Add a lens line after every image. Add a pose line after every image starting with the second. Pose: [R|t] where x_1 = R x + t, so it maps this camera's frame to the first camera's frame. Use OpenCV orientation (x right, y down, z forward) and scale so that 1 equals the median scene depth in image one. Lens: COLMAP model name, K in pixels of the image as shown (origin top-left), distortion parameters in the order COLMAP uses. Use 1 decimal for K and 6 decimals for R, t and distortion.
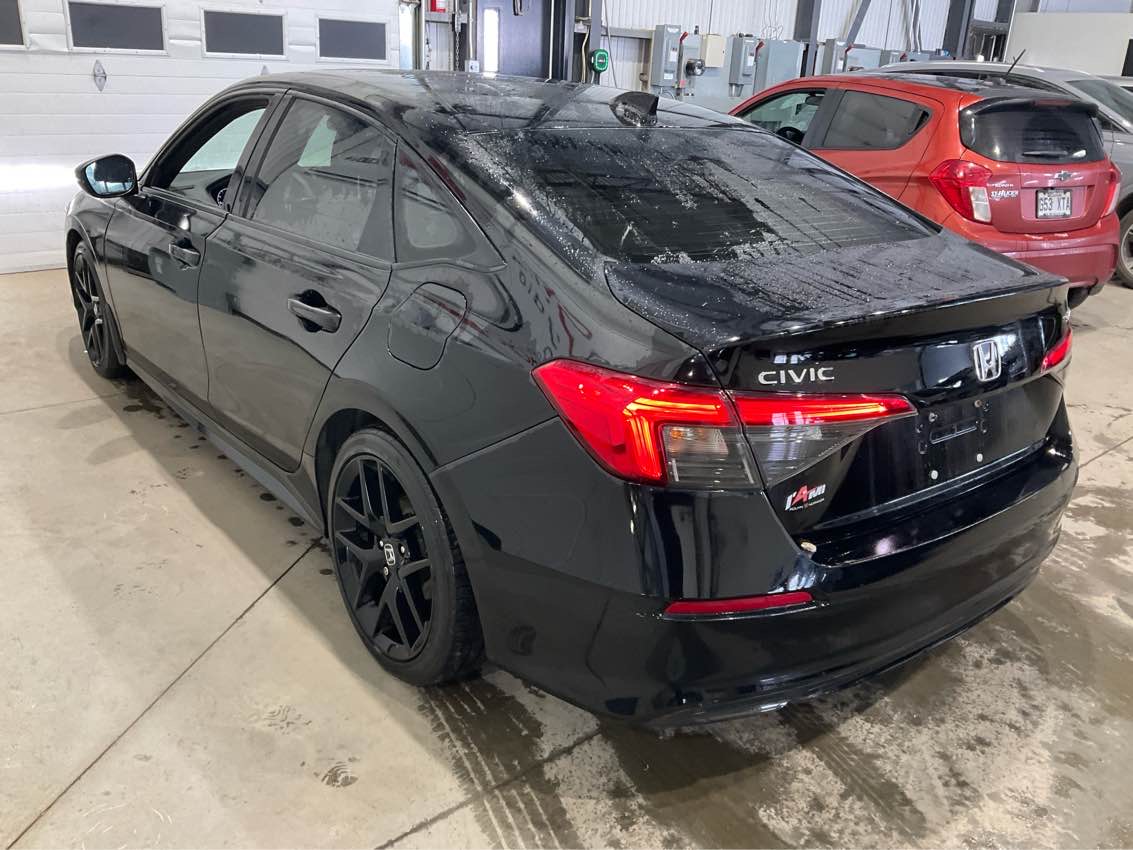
lens RADIAL K [[938.6, 0, 514.6], [0, 938.6, 421.3], [0, 0, 1]] dist [-0.002347, -0.000417]
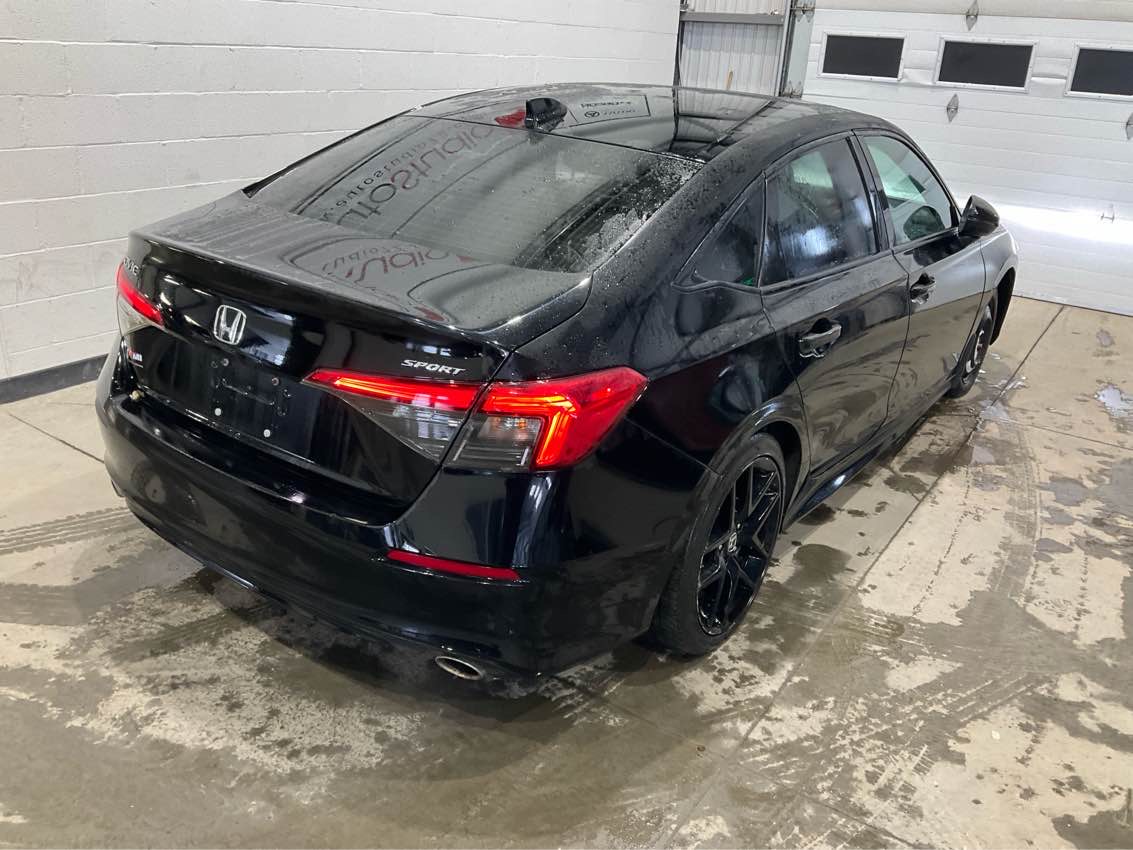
lens RADIAL K [[960.9, 0, 566.5], [0, 960.9, 425.0], [0, 0, 1]] dist [-0.043462, 0.003934]
pose [[0.278388, 0.324014, -0.904165, 0.700643], [-0.384989, 0.900089, 0.204017, -0.129663], [0.879934, 0.291298, 0.375316, 0.423754]]
